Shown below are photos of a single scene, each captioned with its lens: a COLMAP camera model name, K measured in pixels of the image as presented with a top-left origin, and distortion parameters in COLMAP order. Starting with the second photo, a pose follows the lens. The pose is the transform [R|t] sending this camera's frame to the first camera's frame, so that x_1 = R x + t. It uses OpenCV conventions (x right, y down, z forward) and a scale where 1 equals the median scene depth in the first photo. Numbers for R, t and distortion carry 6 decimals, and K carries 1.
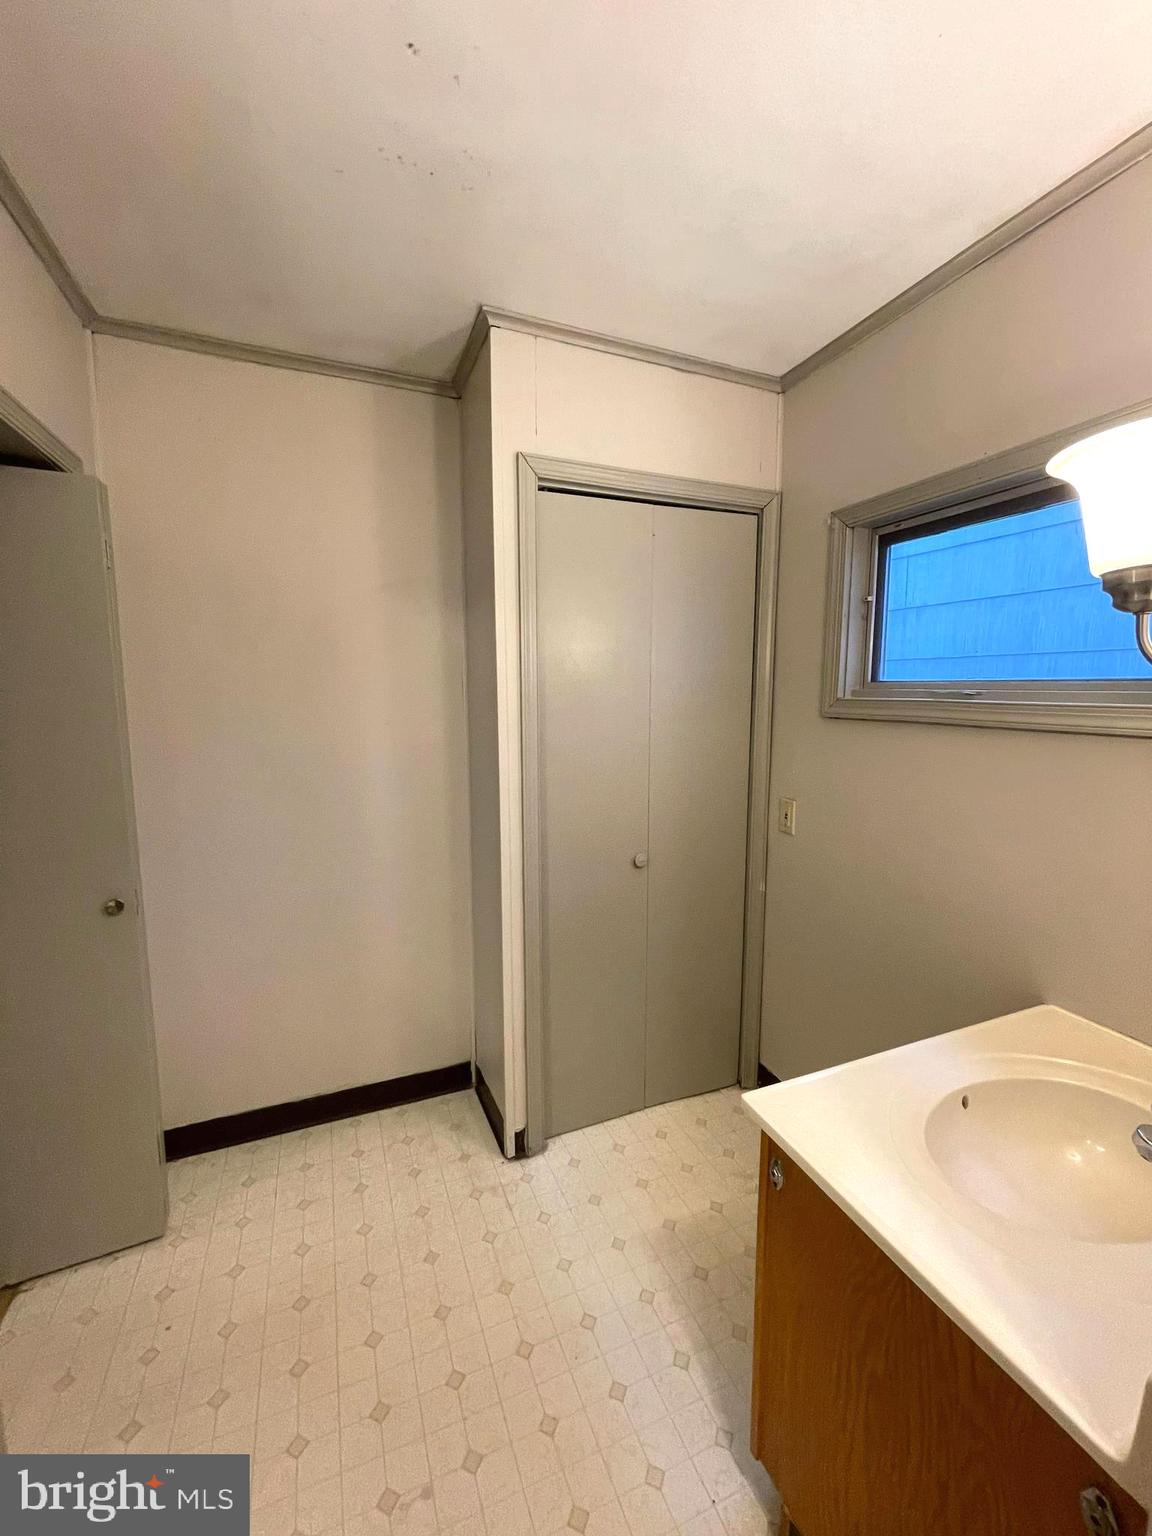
lens RADIAL K [[618.5, 0, 579.6], [0, 618.5, 765.7], [0, 0, 1]] dist [-0.007552, 0.002325]
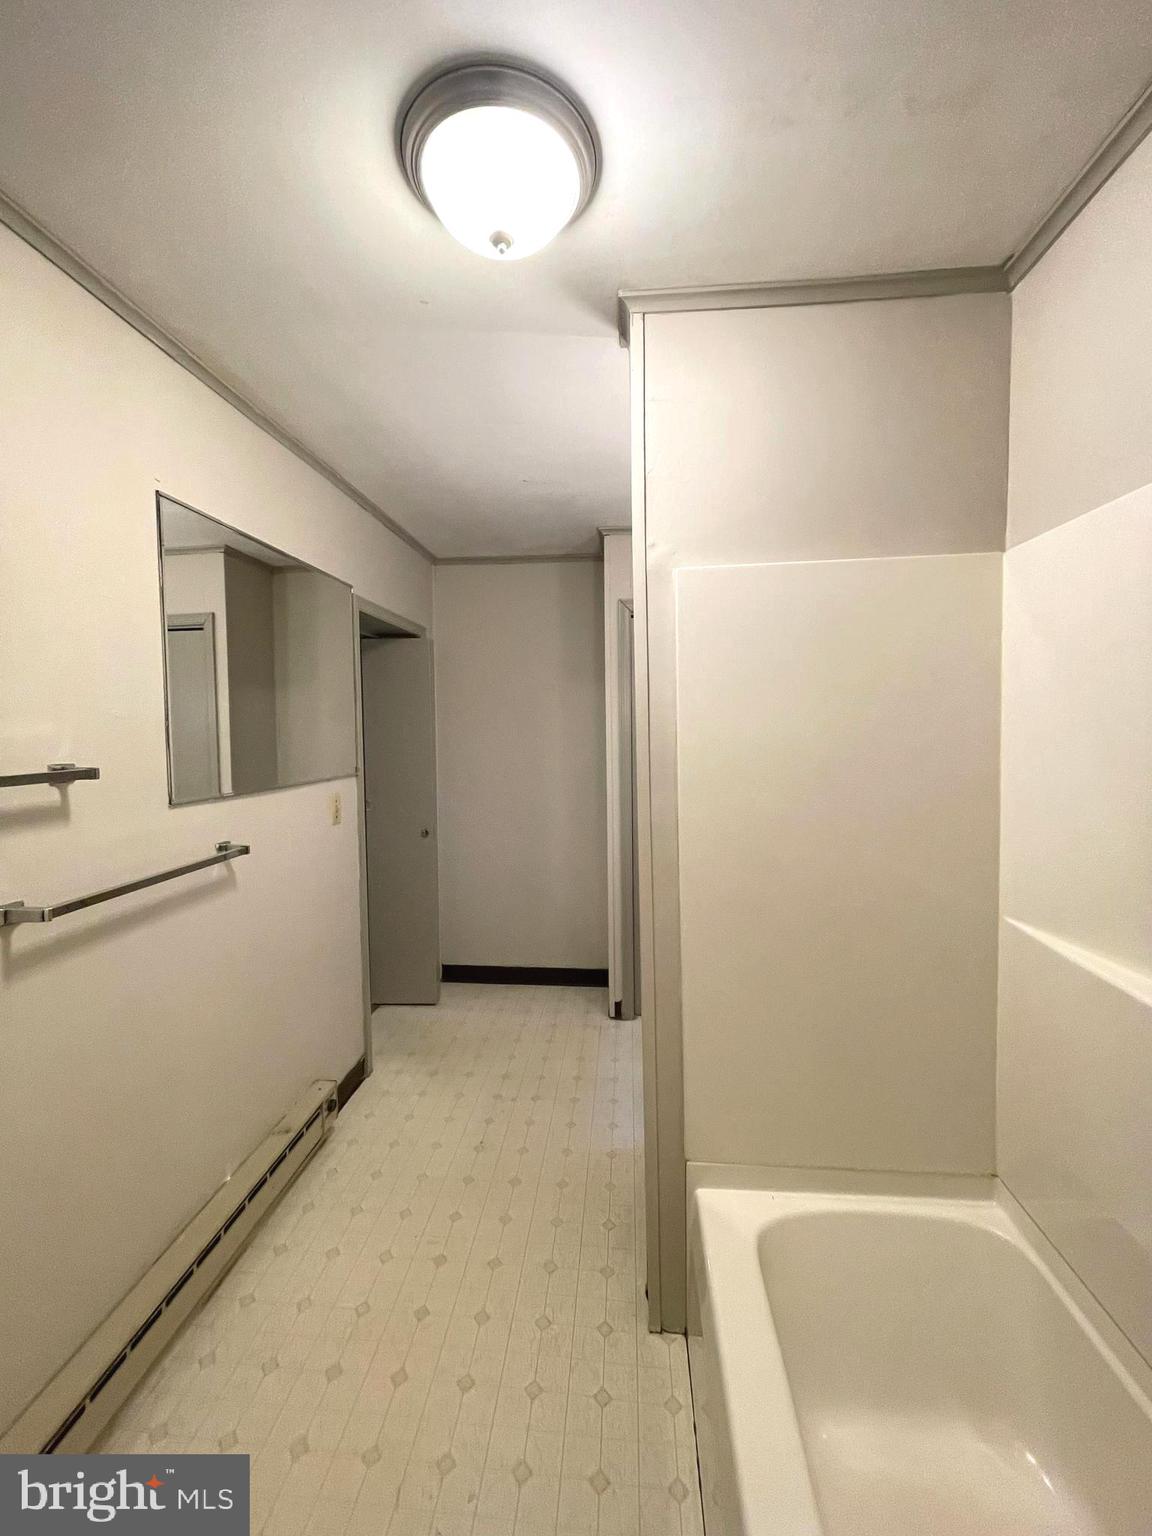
lens RADIAL K [[618.5, 0, 576.6], [0, 618.5, 764.6], [0, 0, 1]] dist [-0.007552, 0.002325]
pose [[0.889100, 0.015928, -0.457435, 0.578885], [-0.048341, 0.997072, -0.059242, 0.080443], [0.455153, 0.074785, 0.887267, -0.572311]]
